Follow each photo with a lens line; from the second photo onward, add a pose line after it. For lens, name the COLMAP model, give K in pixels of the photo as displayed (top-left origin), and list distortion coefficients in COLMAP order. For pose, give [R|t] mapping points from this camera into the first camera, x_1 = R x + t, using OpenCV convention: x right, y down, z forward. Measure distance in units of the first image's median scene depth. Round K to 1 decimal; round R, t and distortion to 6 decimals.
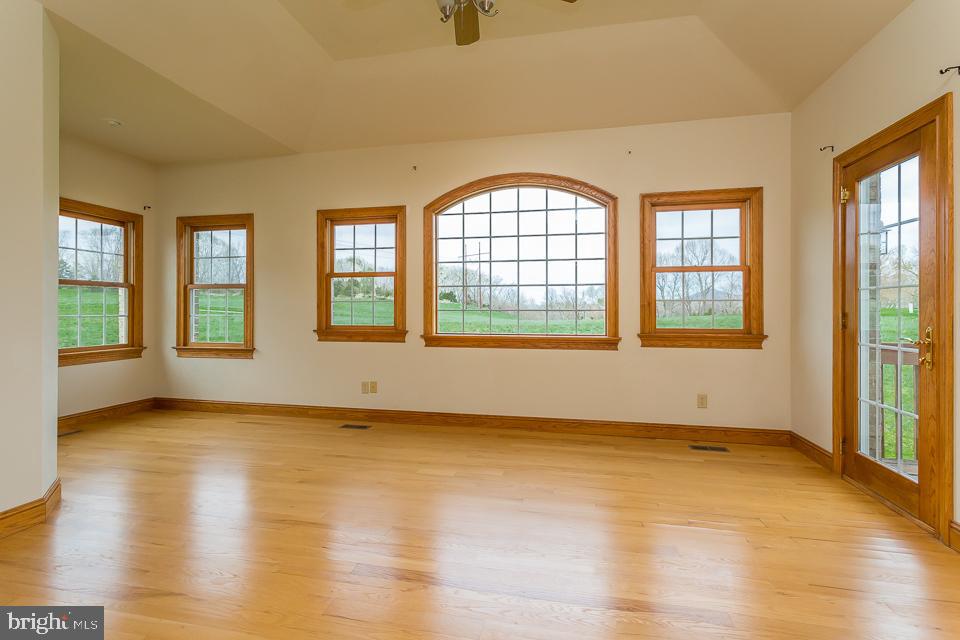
lens RADIAL K [[464.9, 0, 480.0], [0, 464.9, 320.0], [0, 0, 1]] dist [-0.001292, 0.000075]
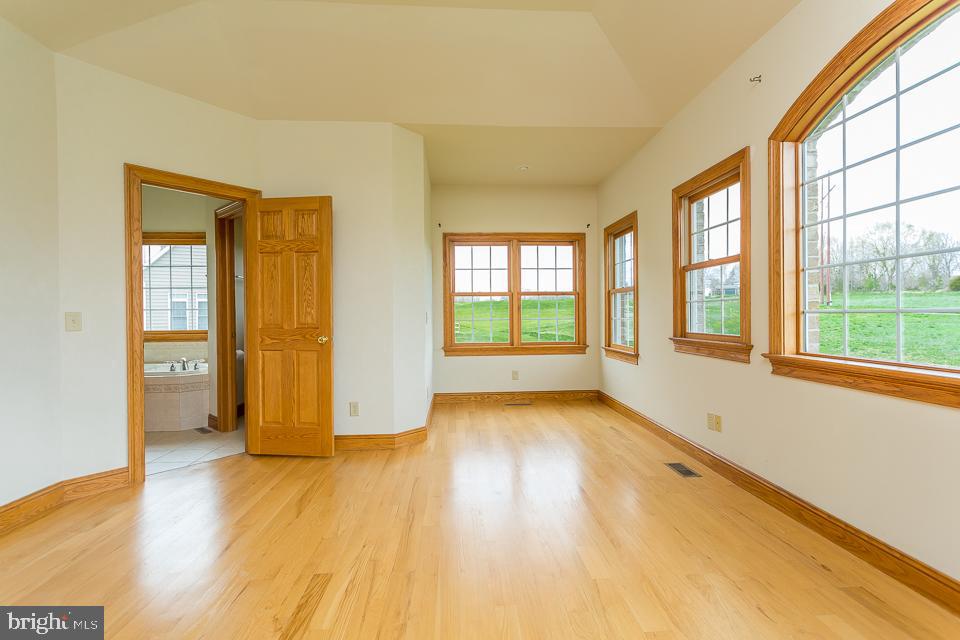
lens RADIAL K [[454.6, 0, 480.0], [0, 454.6, 320.0], [0, 0, 1]] dist [0.001325, 0.000441]
pose [[0.255299, 0.009849, -0.966812, 0.332692], [-0.019331, 0.999800, 0.005081, -0.006422], [0.966669, 0.017392, 0.255439, 0.475193]]
